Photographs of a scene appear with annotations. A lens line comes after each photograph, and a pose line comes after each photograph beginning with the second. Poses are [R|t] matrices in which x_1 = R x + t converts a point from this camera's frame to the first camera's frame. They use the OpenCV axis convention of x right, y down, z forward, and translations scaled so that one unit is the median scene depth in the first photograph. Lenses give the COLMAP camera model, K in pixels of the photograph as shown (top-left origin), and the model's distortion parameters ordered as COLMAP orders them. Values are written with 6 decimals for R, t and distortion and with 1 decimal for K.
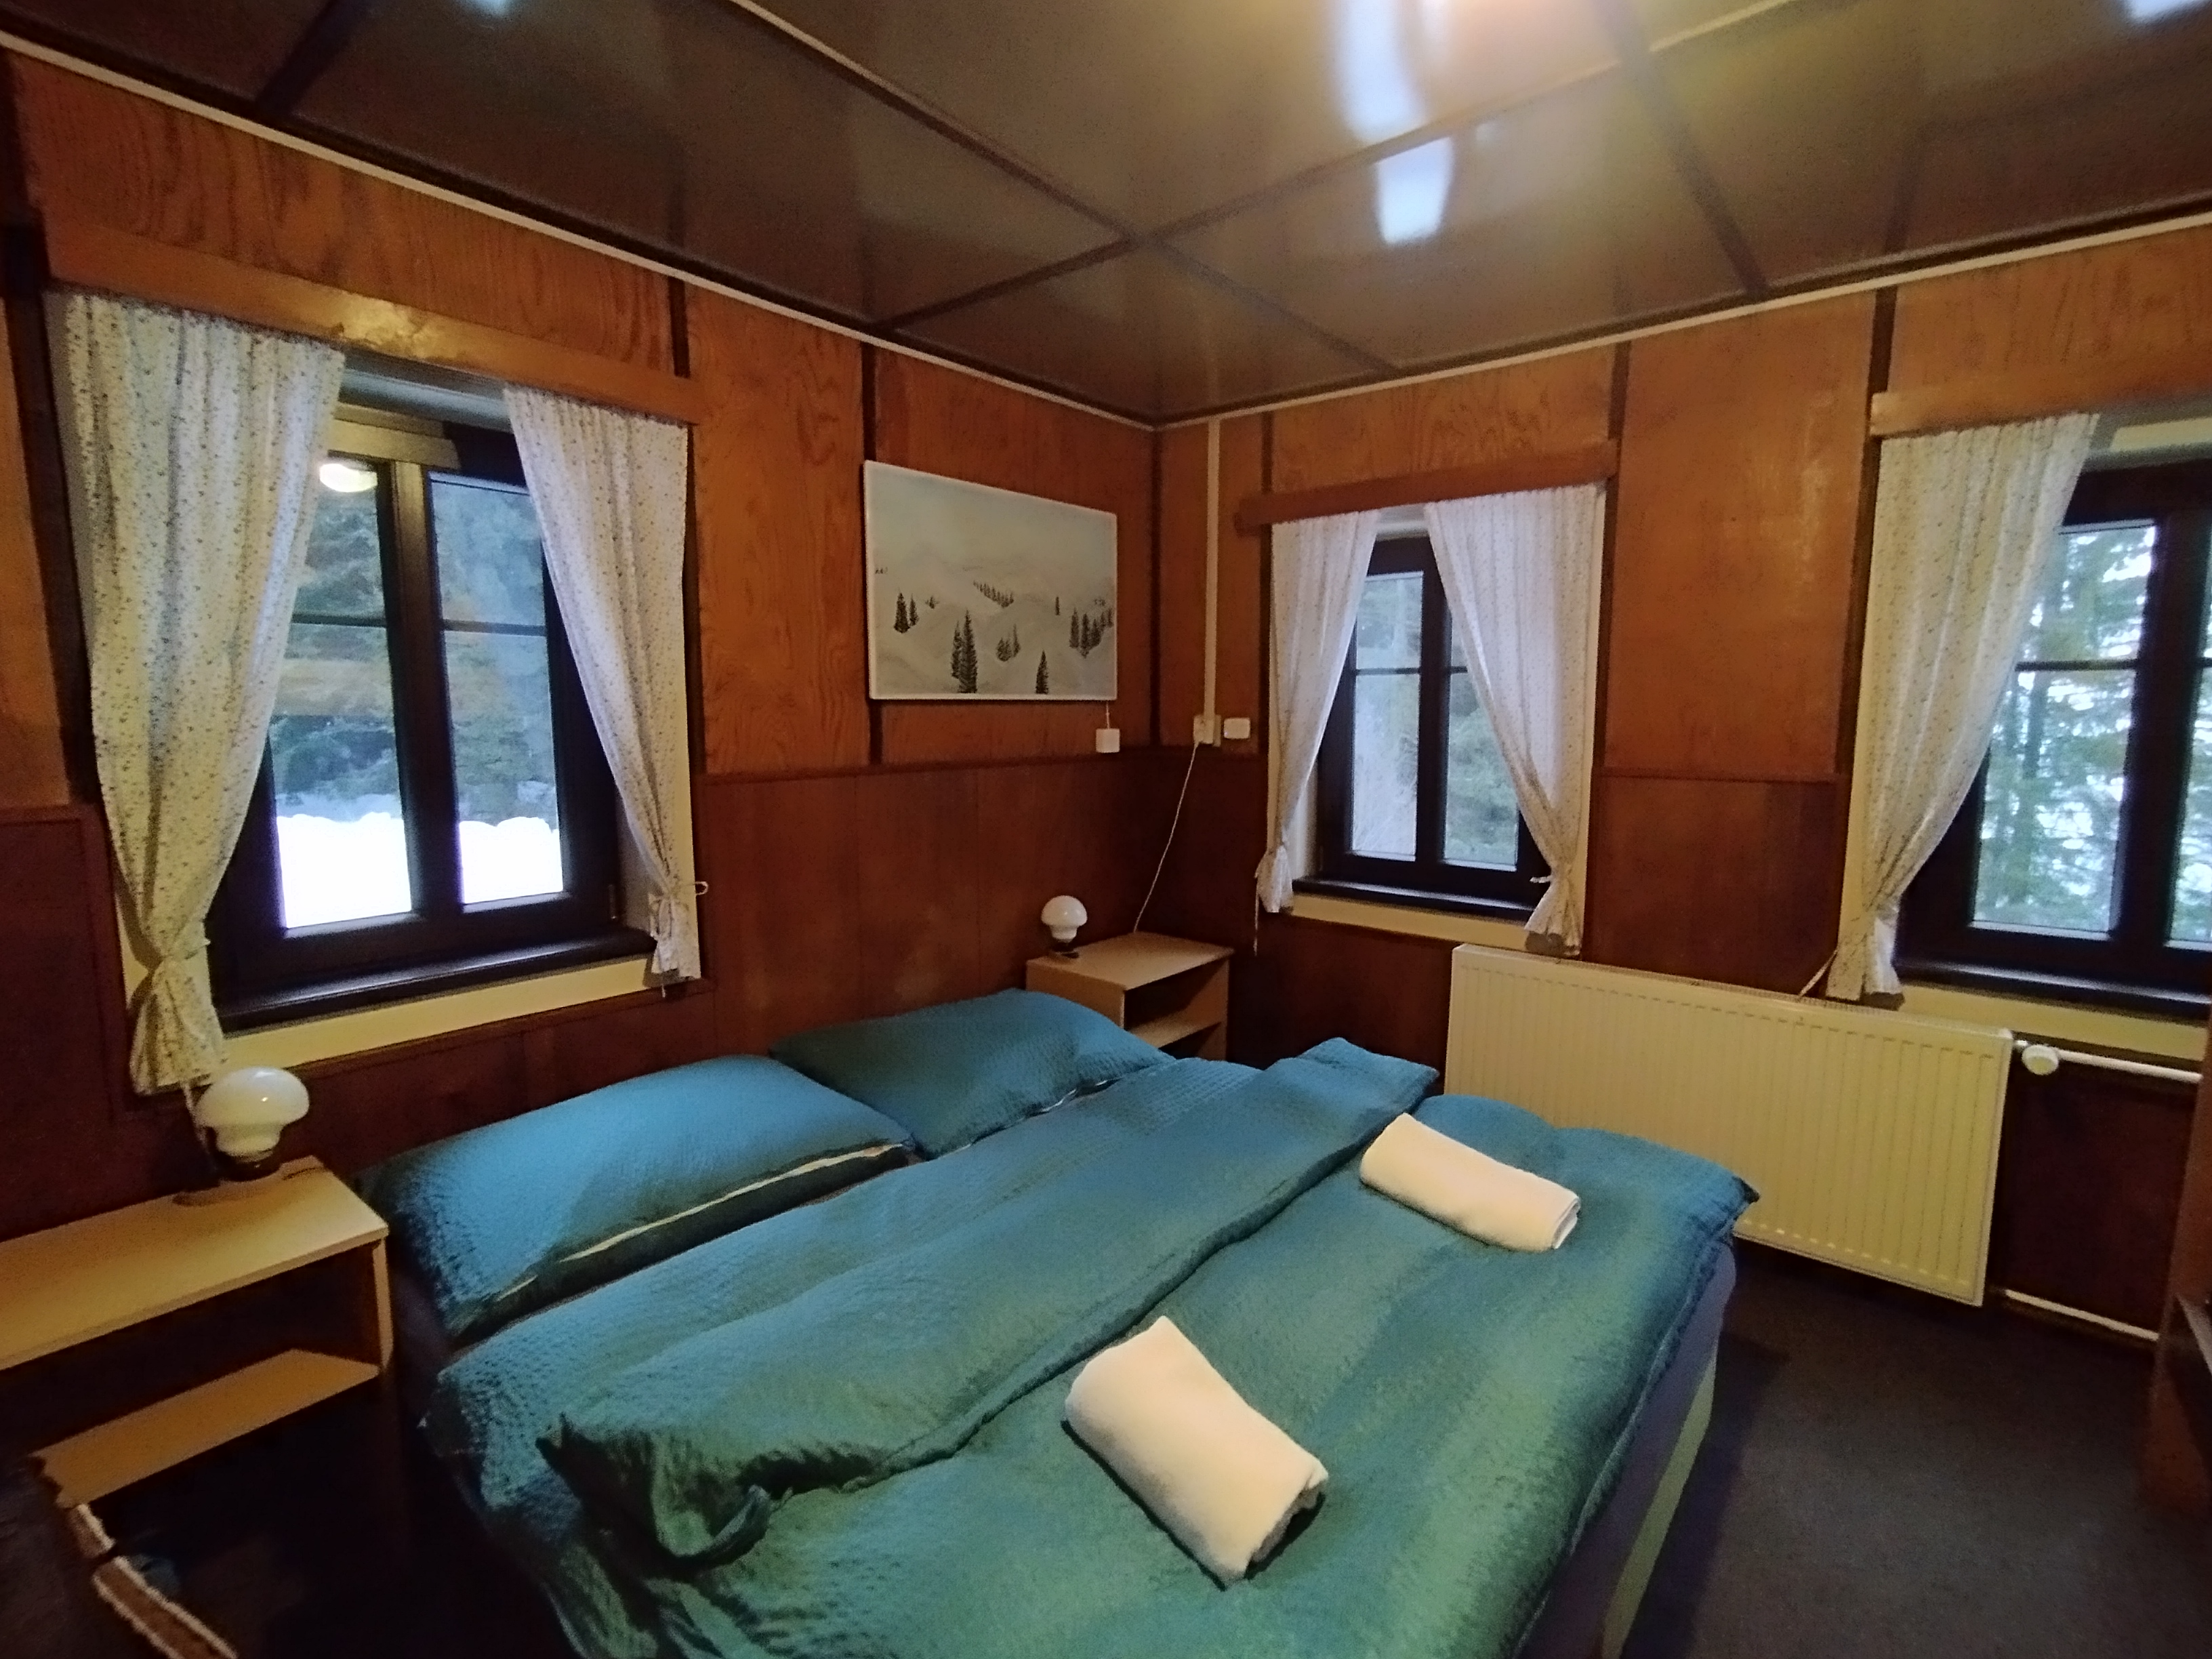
lens RADIAL K [[1036.6, 0, 1106.0], [0, 1036.6, 829.5], [0, 0, 1]] dist [-0.000673, 0.031462]
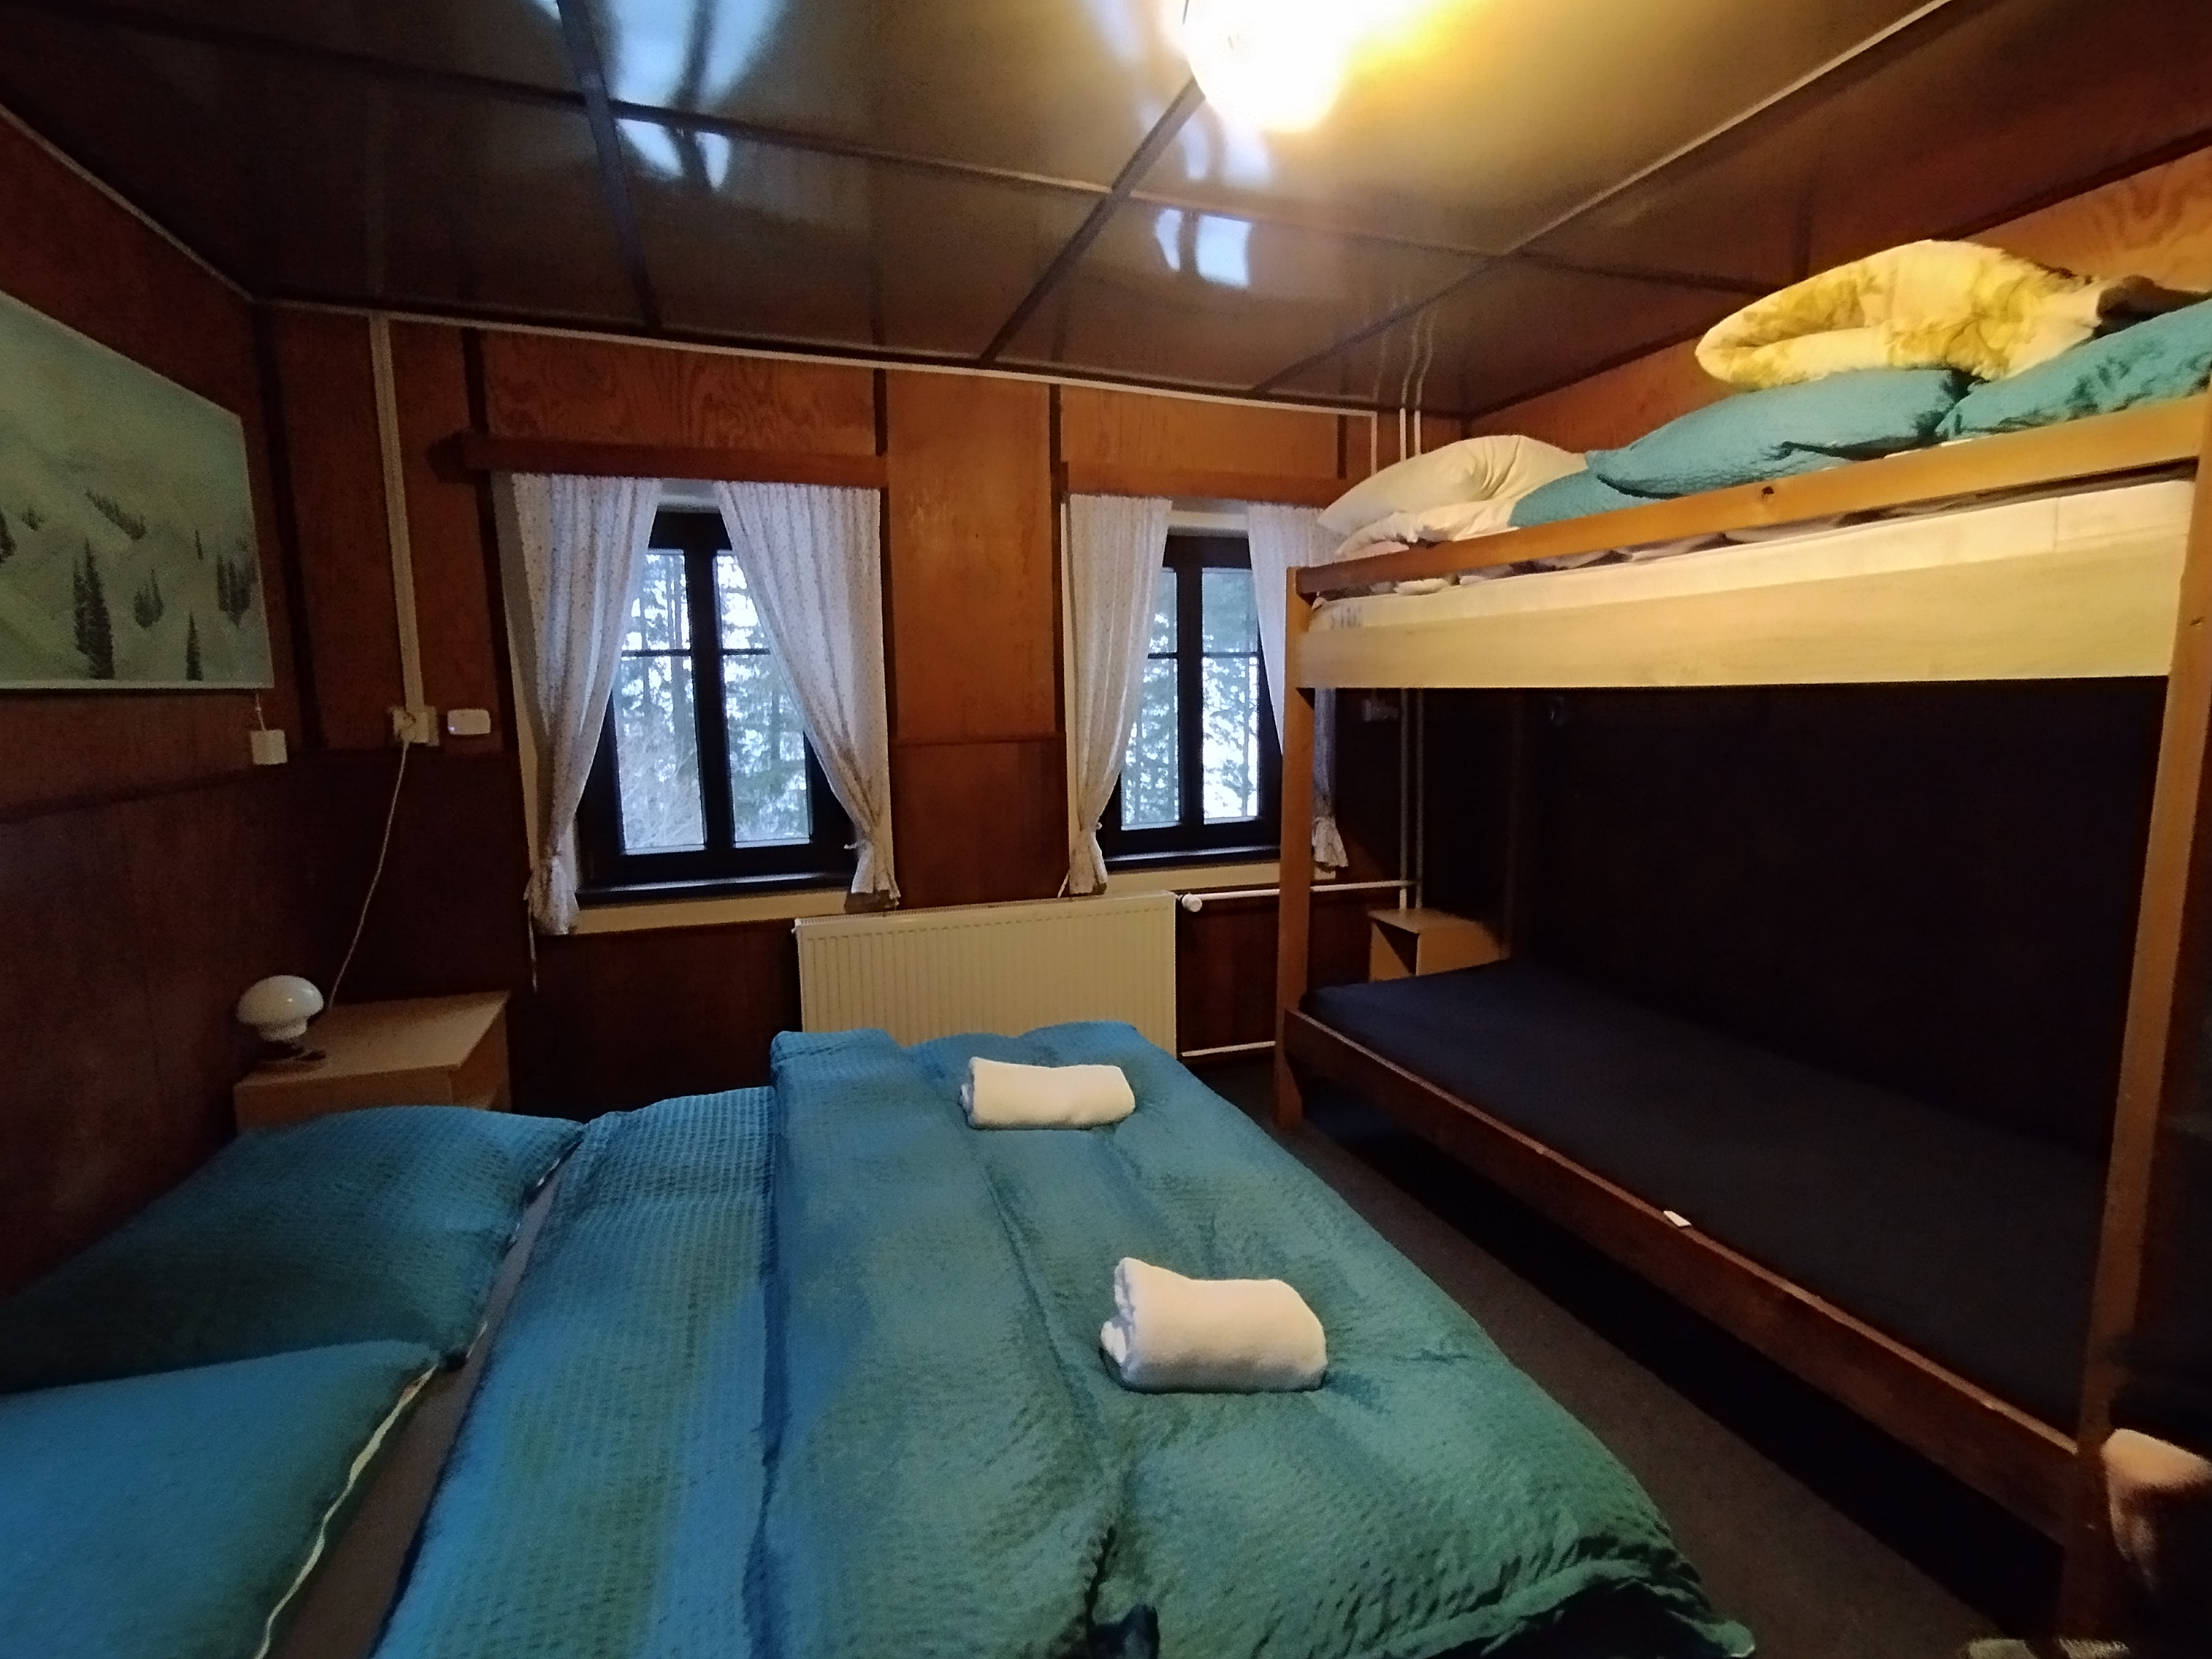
lens RADIAL K [[1036.6, 0, 1106.0], [0, 1036.6, 829.5], [0, 0, 1]] dist [-0.000673, 0.031462]
pose [[0.534727, -0.131899, 0.834667, -0.343142], [0.118799, 0.989667, 0.080284, -0.024671], [-0.836632, 0.056227, 0.544871, 0.175940]]
